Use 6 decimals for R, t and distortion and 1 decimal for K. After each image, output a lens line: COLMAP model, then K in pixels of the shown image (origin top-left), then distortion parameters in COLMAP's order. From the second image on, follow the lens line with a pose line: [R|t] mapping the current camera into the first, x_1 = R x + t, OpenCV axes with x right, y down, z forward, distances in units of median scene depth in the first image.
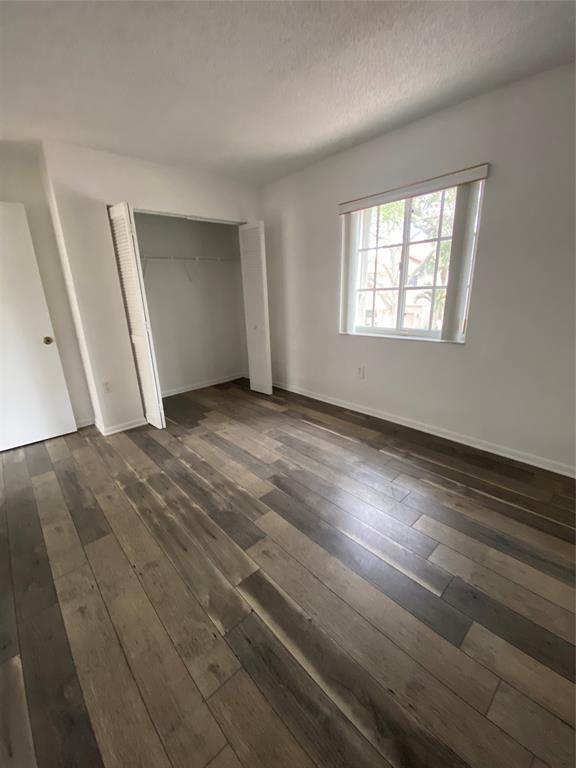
lens RADIAL K [[318.9, 0, 284.3], [0, 318.9, 383.9], [0, 0, 1]] dist [-0.011655, -0.001787]
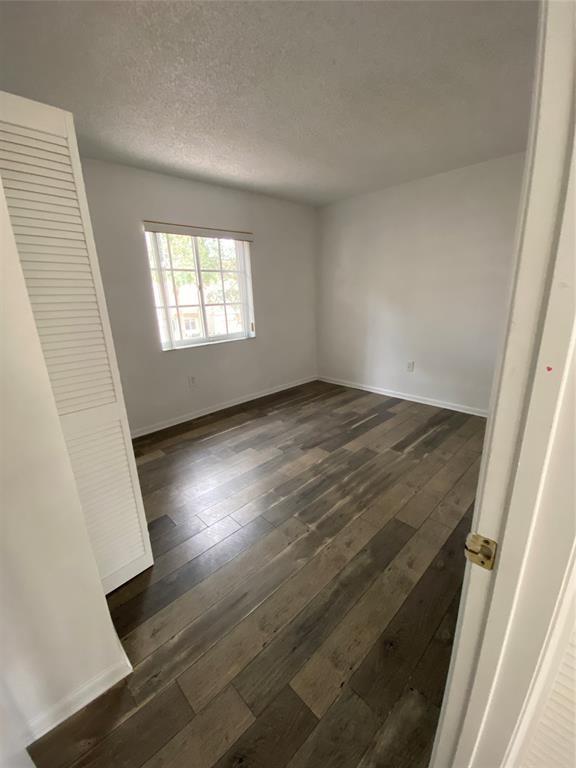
lens RADIAL K [[318.9, 0, 288.1], [0, 318.9, 383.6], [0, 0, 1]] dist [-0.011655, -0.001787]
pose [[-0.047556, -0.243106, 0.968833, -1.201236], [0.331505, 0.911115, 0.244895, -0.271266], [-0.942254, 0.332820, 0.037262, 0.942351]]
